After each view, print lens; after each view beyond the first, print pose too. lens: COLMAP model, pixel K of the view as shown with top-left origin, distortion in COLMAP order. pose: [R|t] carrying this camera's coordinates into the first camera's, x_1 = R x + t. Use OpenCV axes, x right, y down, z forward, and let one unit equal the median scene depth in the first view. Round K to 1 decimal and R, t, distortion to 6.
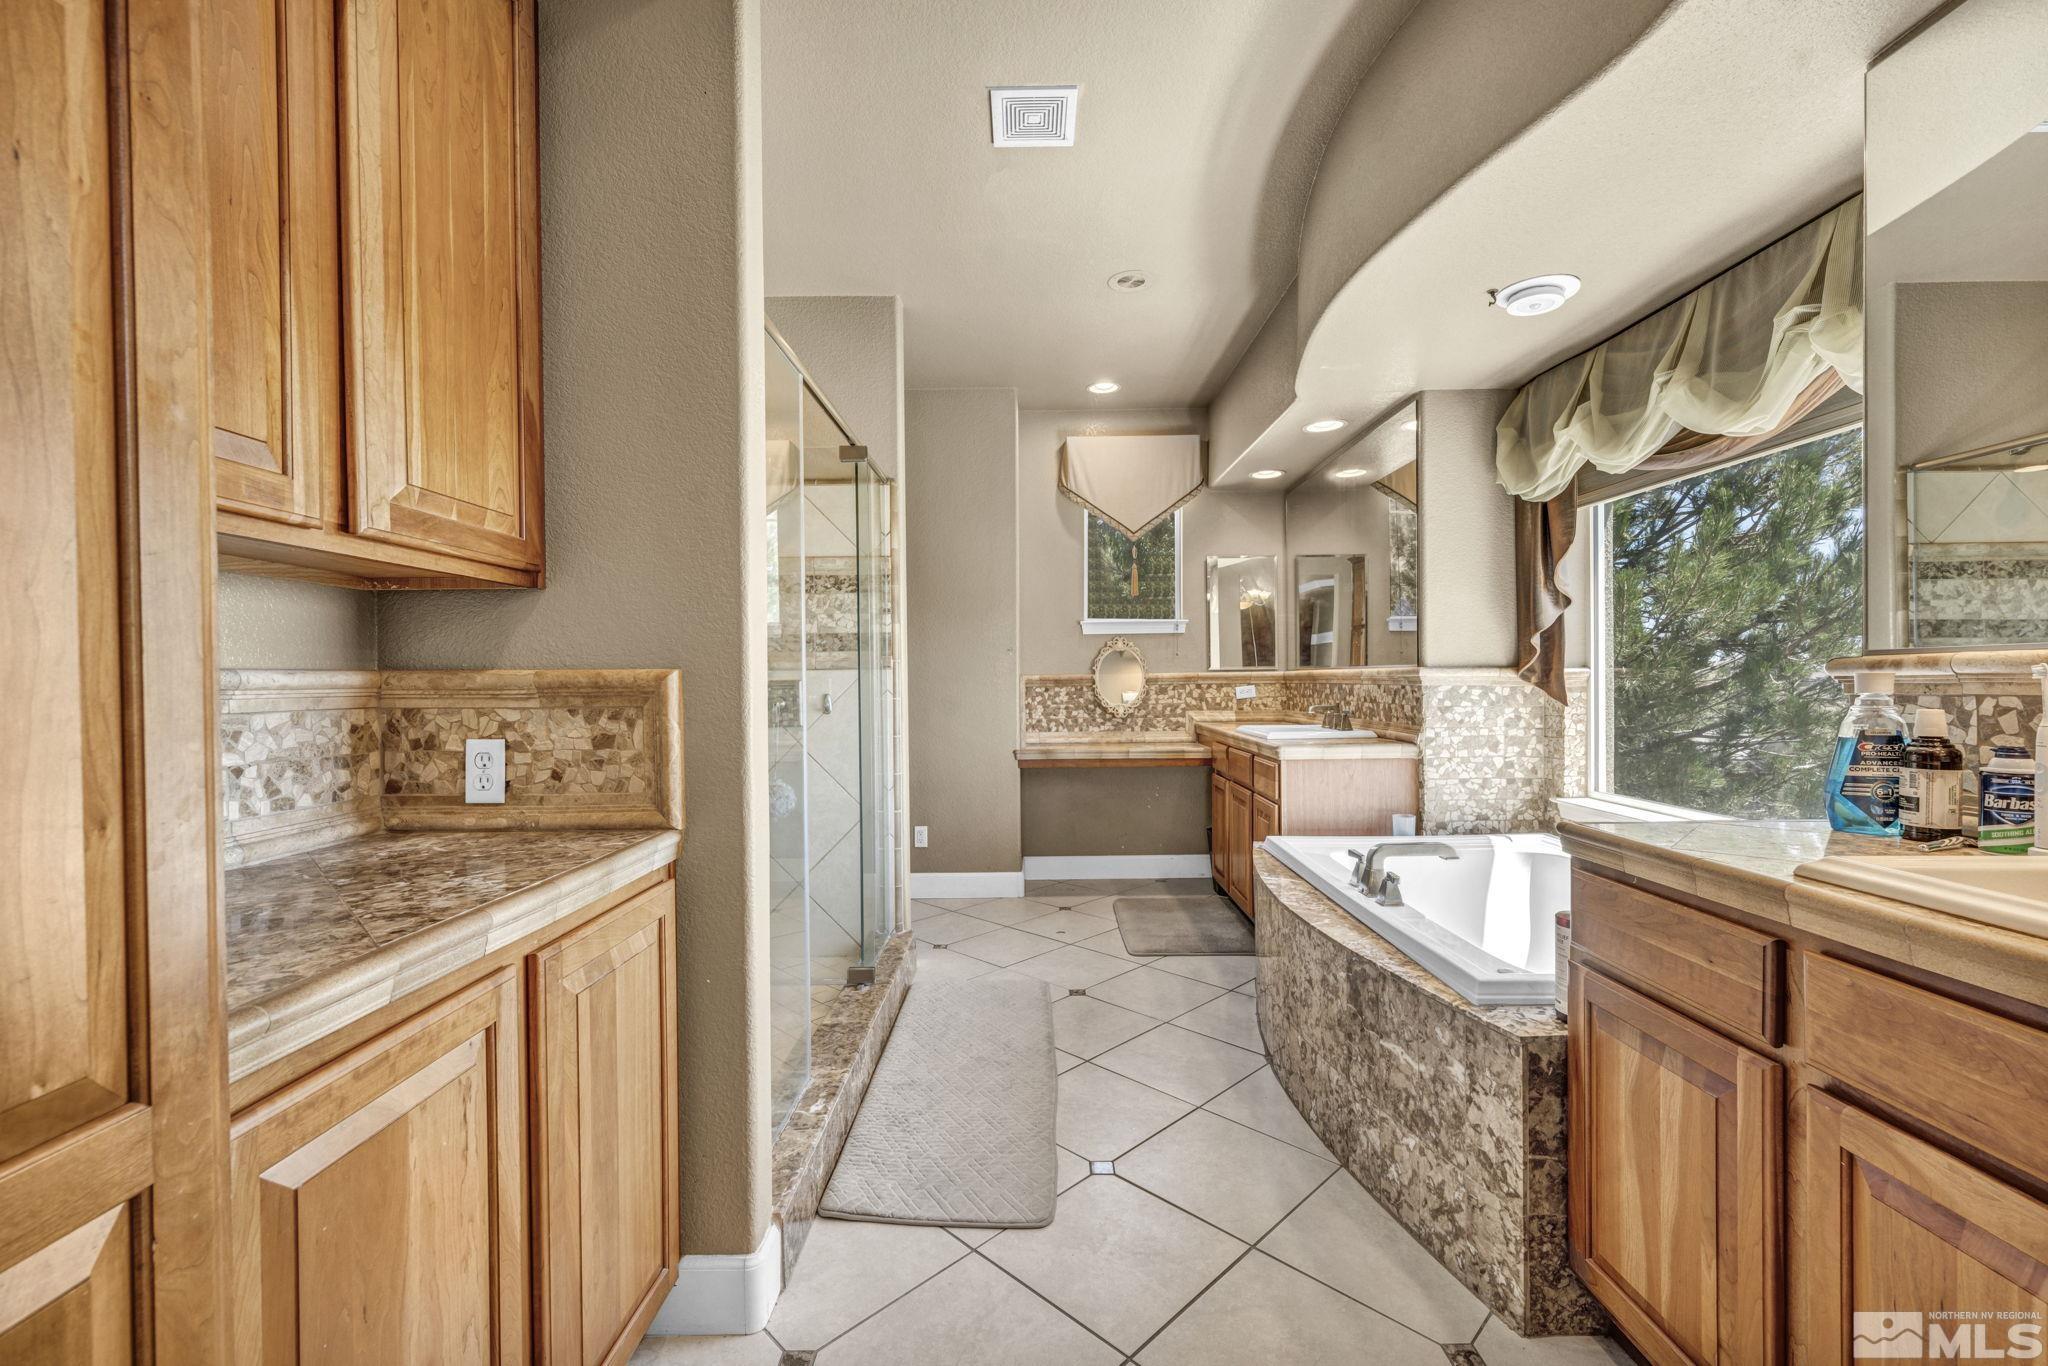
lens RADIAL K [[873.4, 0, 1024.1], [0, 873.4, 682.9], [0, 0, 1]] dist [-0.002012, -0.000167]
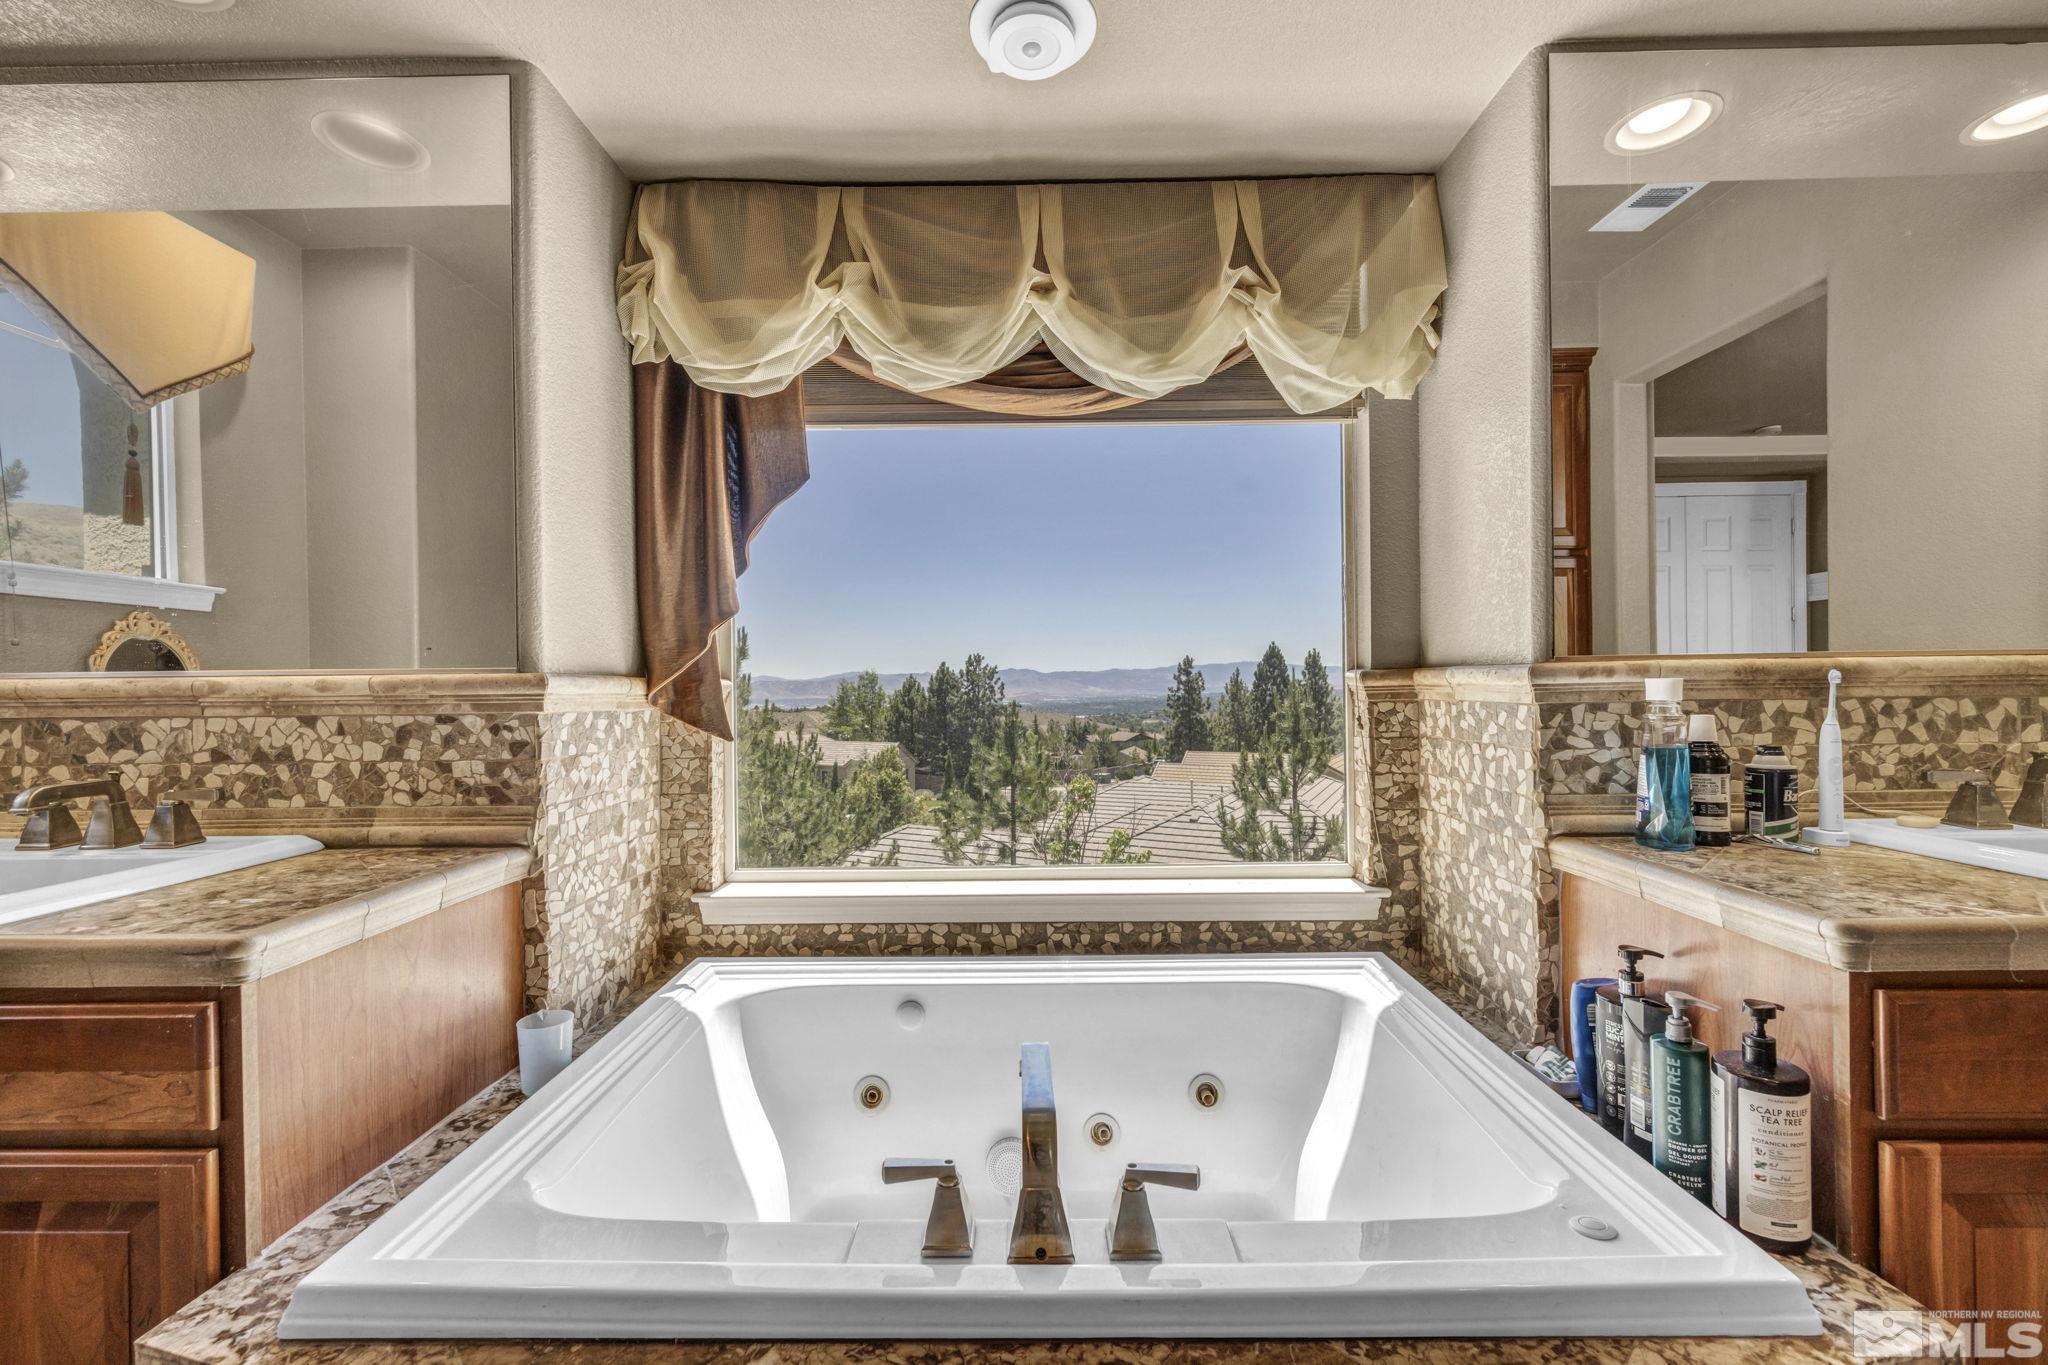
lens RADIAL K [[873.4, 0, 1025.3], [0, 873.4, 678.4], [0, 0, 1]] dist [-0.002012, -0.000167]
pose [[0.003311, 0.011351, 0.999930, 0.006842], [0.016998, 0.999790, -0.011406, -0.006282], [-0.999850, 0.017035, 0.003117, 0.768501]]
